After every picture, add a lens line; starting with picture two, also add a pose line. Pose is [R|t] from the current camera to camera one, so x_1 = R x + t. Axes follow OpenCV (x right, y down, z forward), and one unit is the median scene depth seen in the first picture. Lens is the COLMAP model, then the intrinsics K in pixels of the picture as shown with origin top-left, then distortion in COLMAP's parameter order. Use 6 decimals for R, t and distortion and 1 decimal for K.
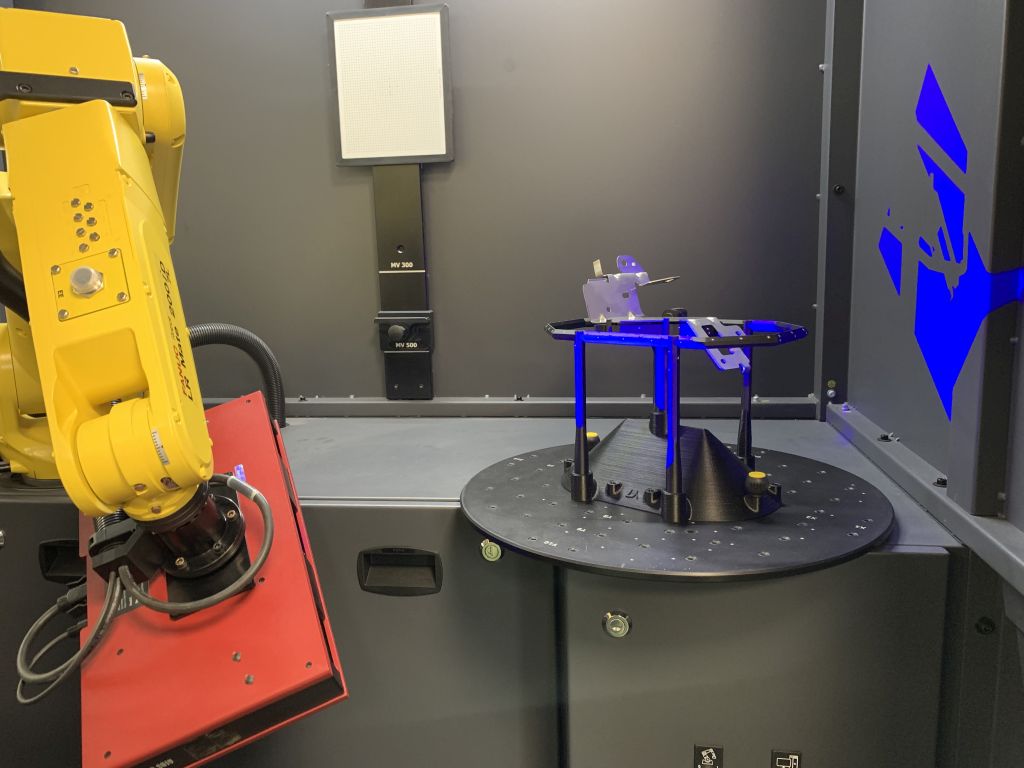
lens RADIAL K [[784.6, 0, 512.0], [0, 784.6, 384.0], [0, 0, 1]] dist [0.004621, 0.008376]
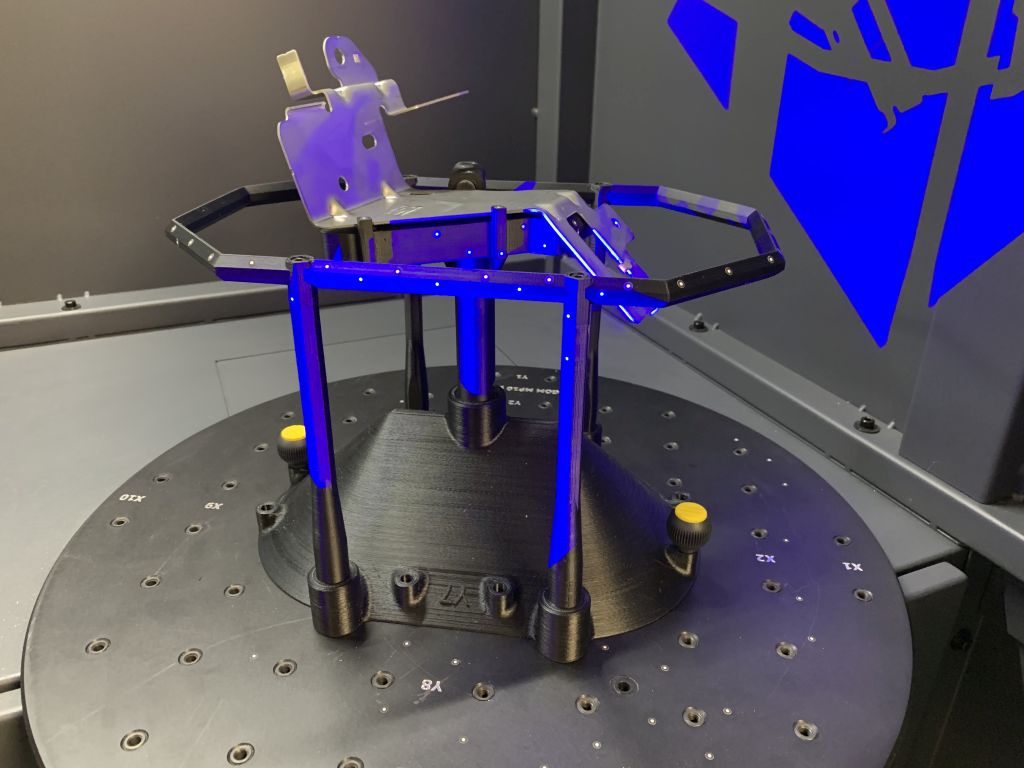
lens RADIAL K [[784.6, 0, 512.0], [0, 784.6, 384.0], [0, 0, 1]] dist [0.004621, 0.008376]
pose [[0.843722, -0.198563, 0.498704, -0.023430], [0.052129, 0.954984, 0.292041, -0.109193], [-0.534243, -0.220404, 0.816092, 0.600343]]
